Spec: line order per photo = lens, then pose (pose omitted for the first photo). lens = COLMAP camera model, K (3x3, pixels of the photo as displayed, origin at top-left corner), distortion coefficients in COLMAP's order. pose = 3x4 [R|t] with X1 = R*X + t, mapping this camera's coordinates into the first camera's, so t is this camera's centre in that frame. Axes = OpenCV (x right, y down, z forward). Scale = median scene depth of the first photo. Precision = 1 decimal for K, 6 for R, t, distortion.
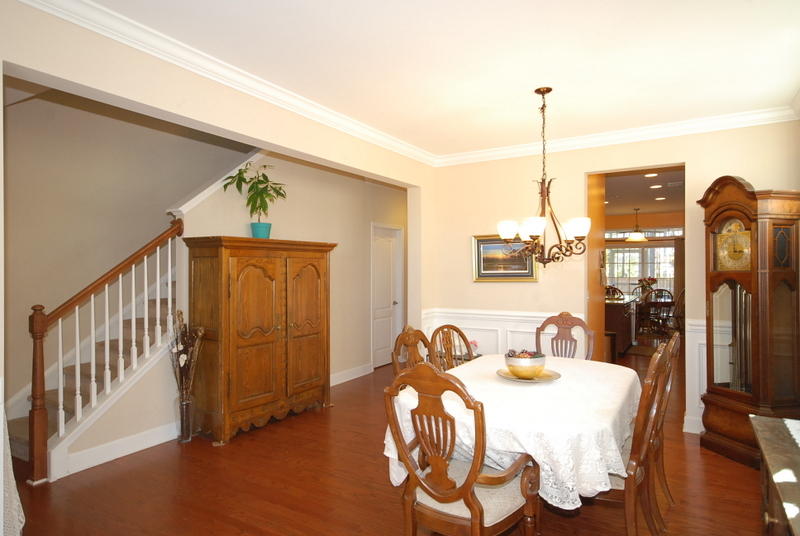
lens RADIAL K [[484.6, 0, 392.4], [0, 484.6, 266.5], [0, 0, 1]] dist [0.027171, 0.011930]
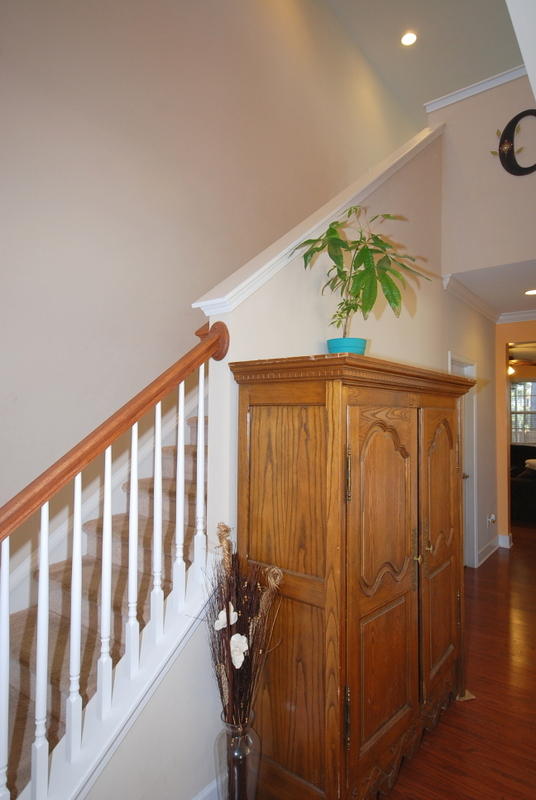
lens RADIAL K [[484.6, 0, 272.1], [0, 484.6, 404.3], [0, 0, 1]] dist [0.027171, 0.011930]
pose [[0.991684, 0.006059, -0.128552, -0.331100], [-0.008504, 0.999793, -0.018476, -0.011567], [0.128413, 0.019415, 0.991531, 0.553939]]
